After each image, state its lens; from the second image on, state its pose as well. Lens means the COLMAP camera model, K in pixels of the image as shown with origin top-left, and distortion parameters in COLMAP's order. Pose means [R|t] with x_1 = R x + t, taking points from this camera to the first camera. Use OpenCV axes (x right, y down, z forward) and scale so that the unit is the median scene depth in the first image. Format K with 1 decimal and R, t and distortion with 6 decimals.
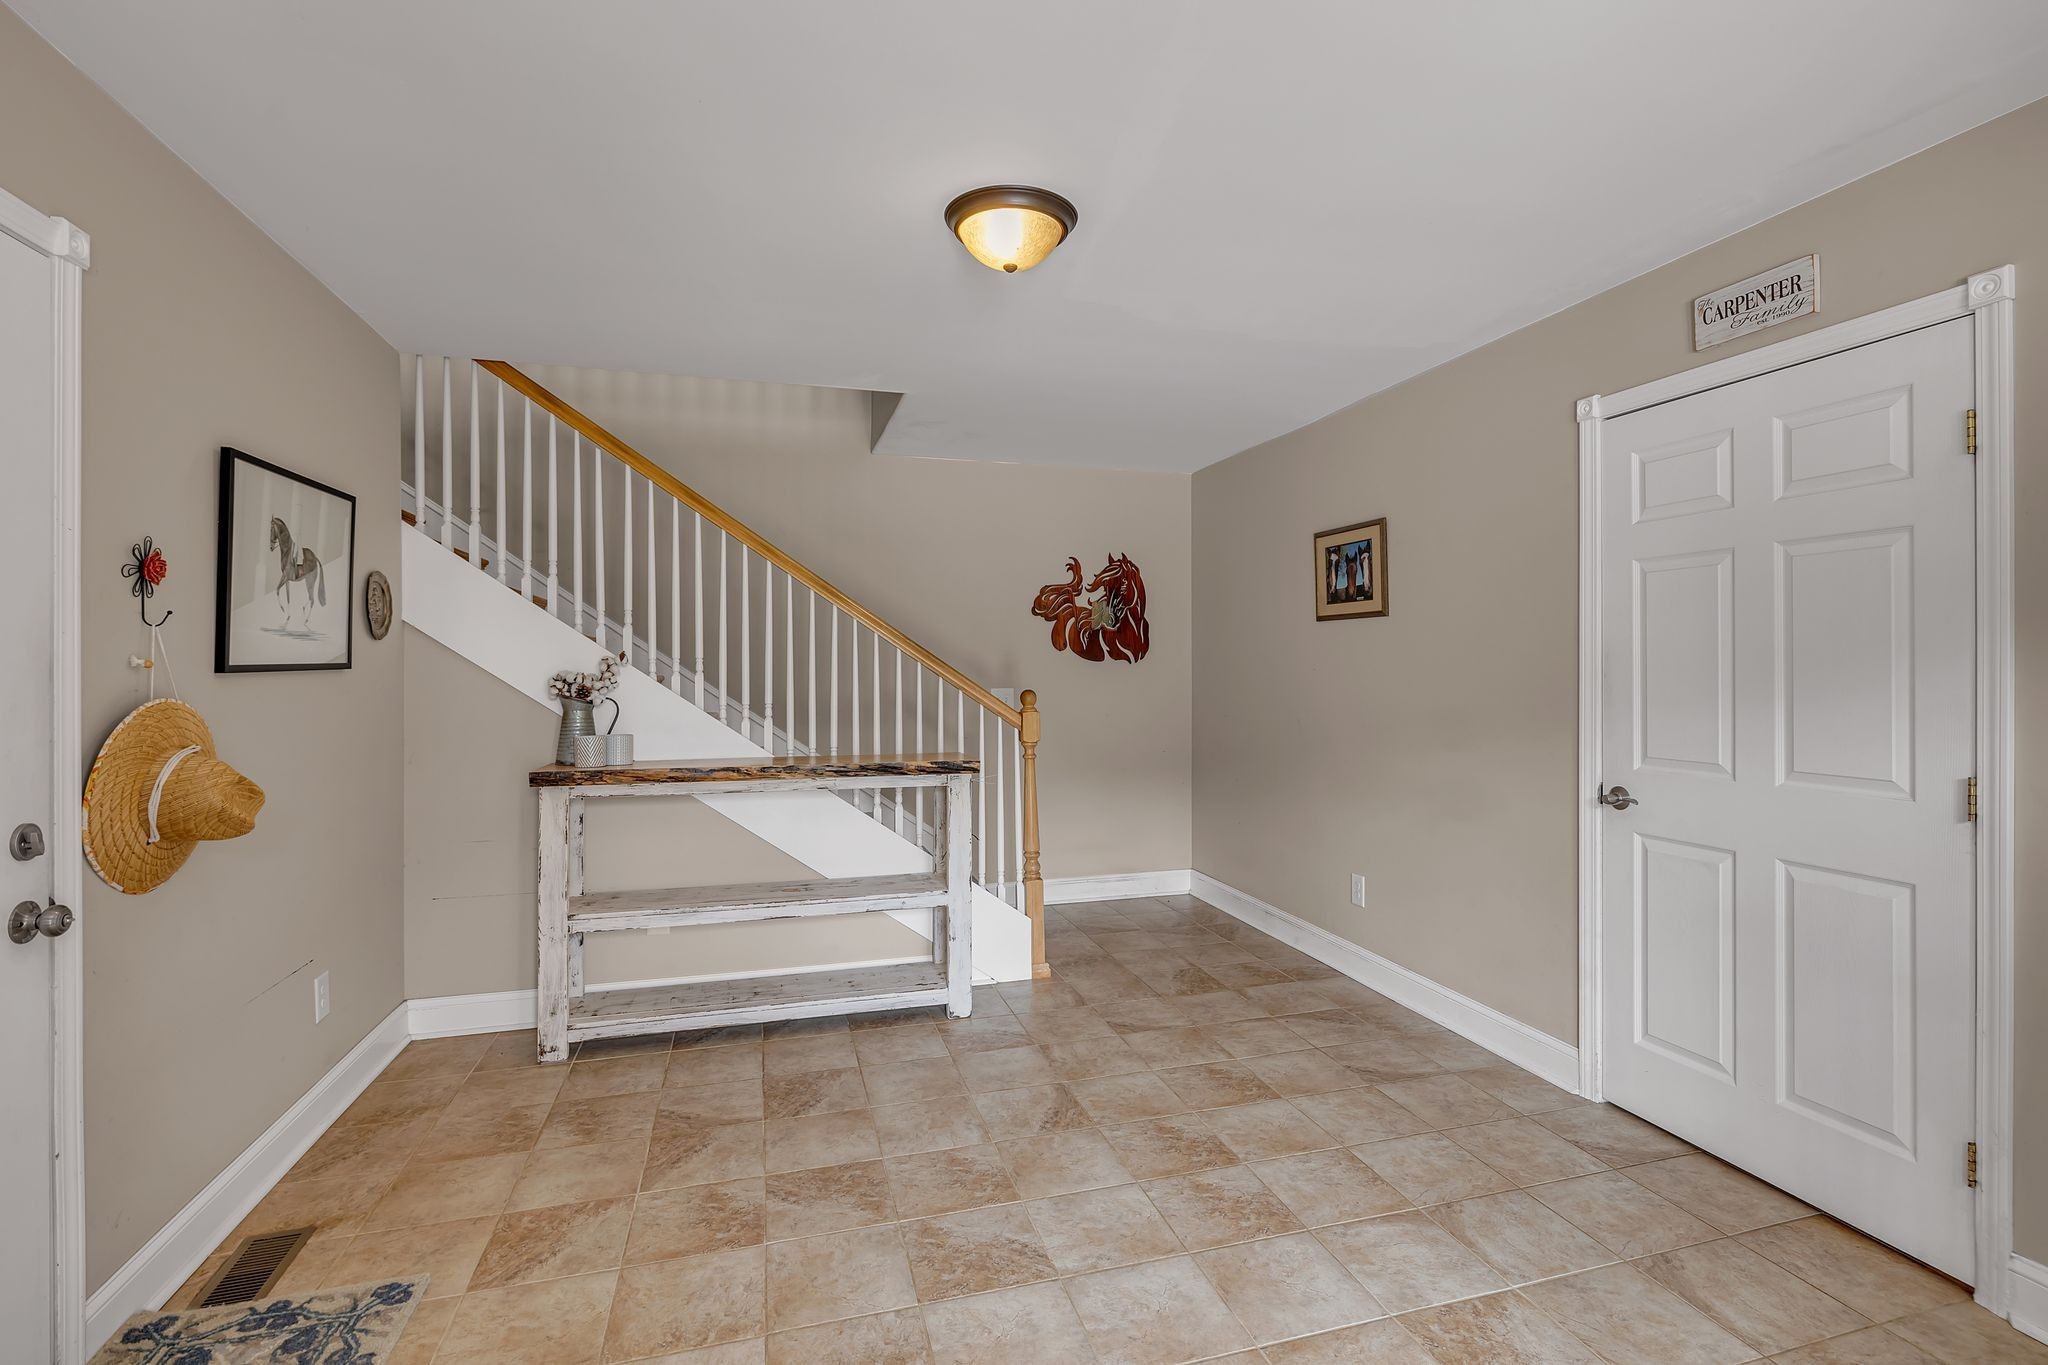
lens RADIAL K [[939.9, 0, 1024.0], [0, 939.9, 682.5], [0, 0, 1]] dist [-0.000069, -0.000189]
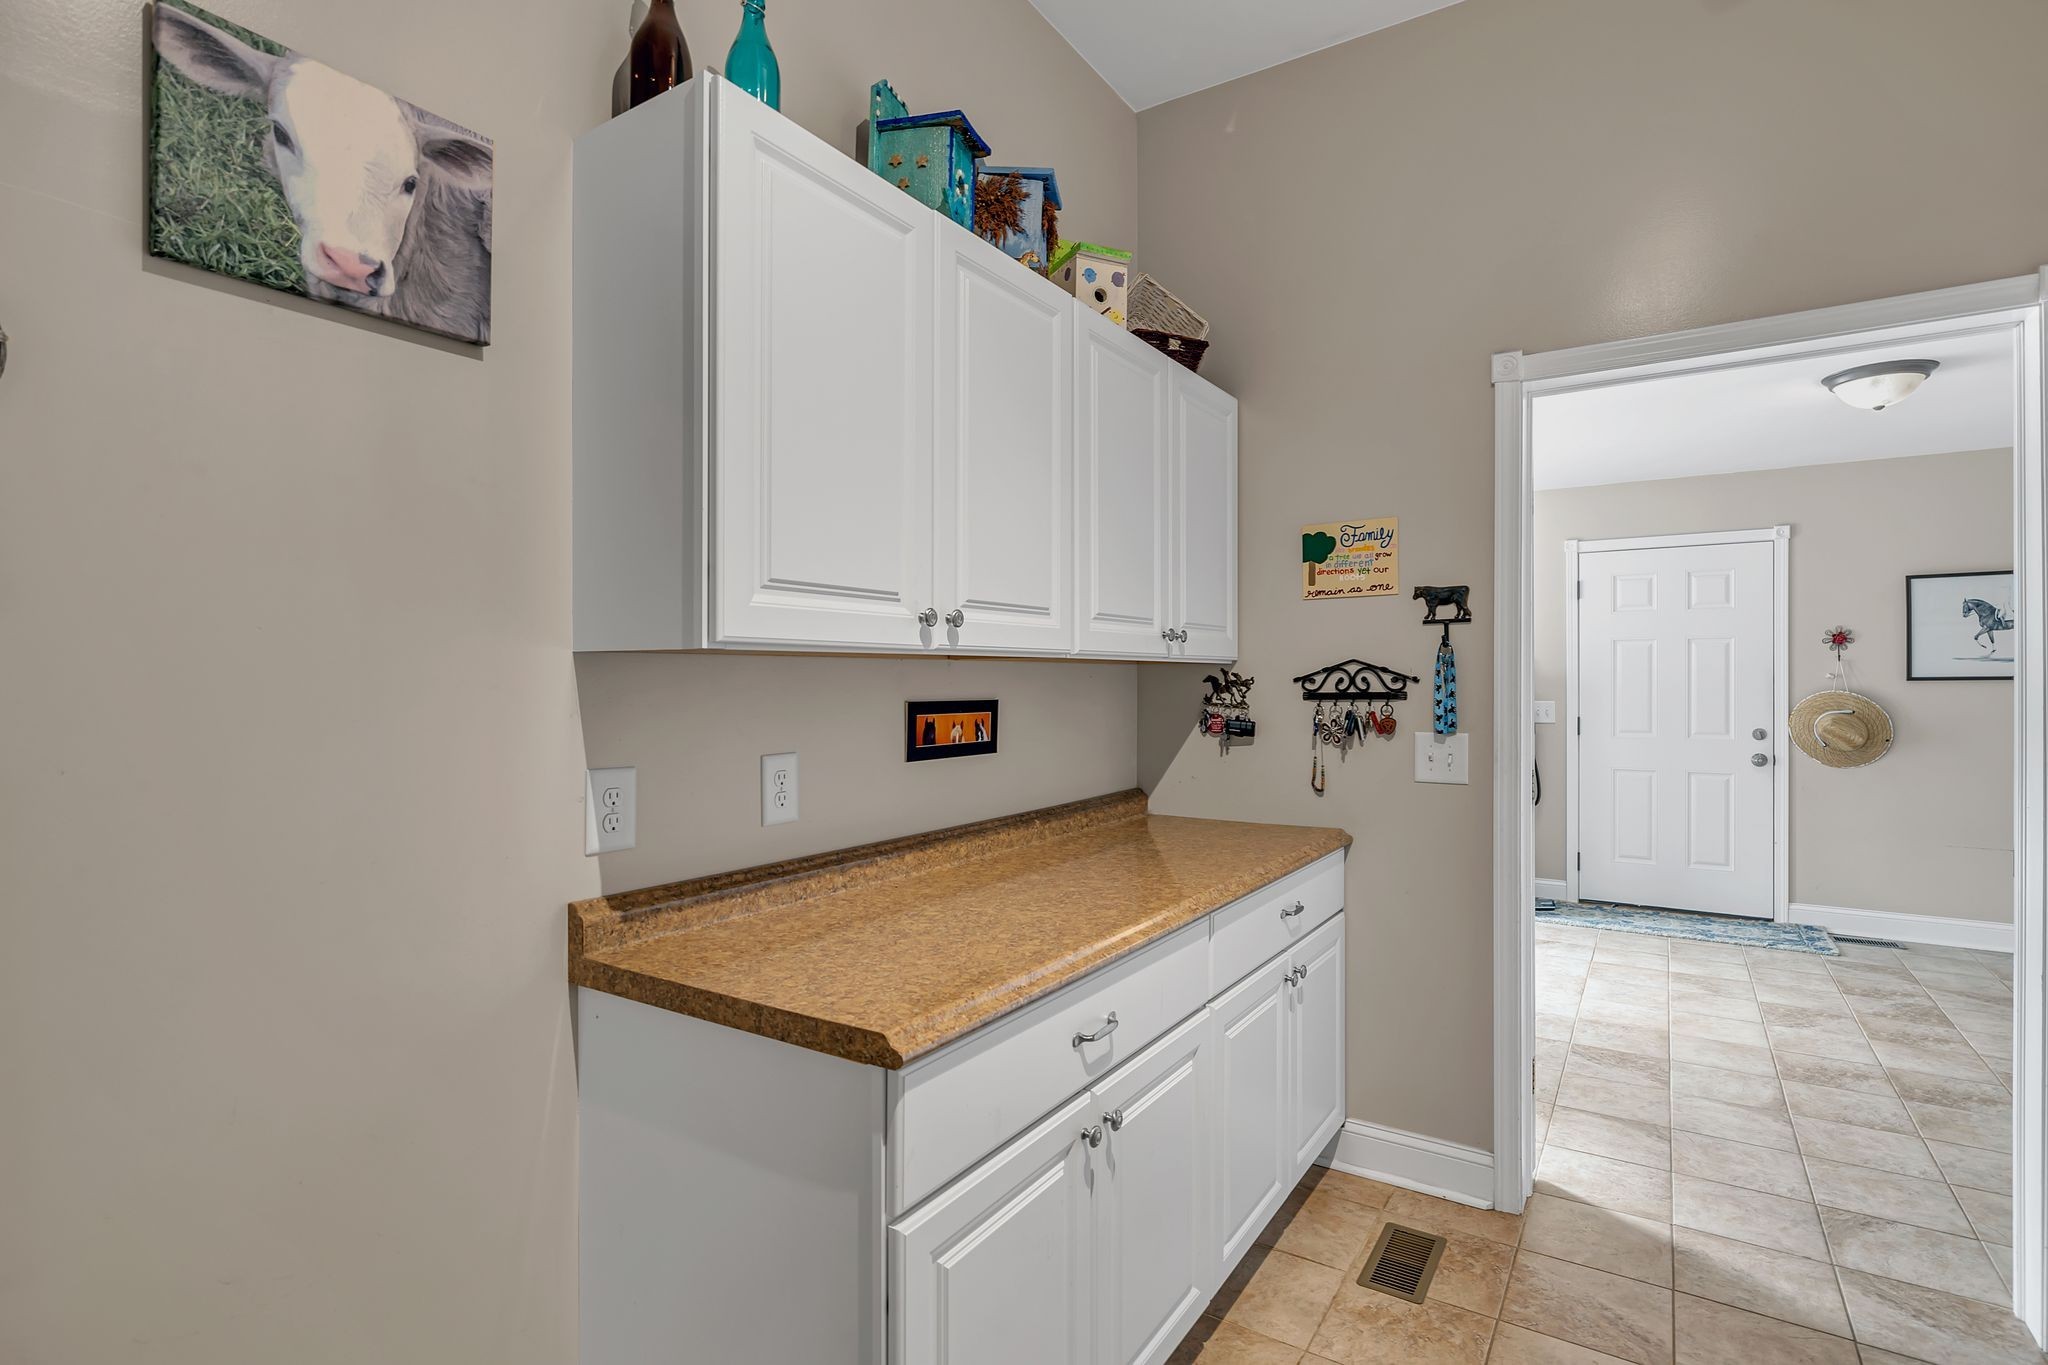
lens RADIAL K [[1039.6, 0, 1024.0], [0, 1039.6, 682.5], [0, 0, 1]] dist [0.001998, -0.000025]
pose [[-0.756451, 0.000651, -0.654050, 2.173385], [-0.008341, 0.999909, 0.010642, -0.013889], [0.653997, 0.013506, -0.756376, 1.433935]]
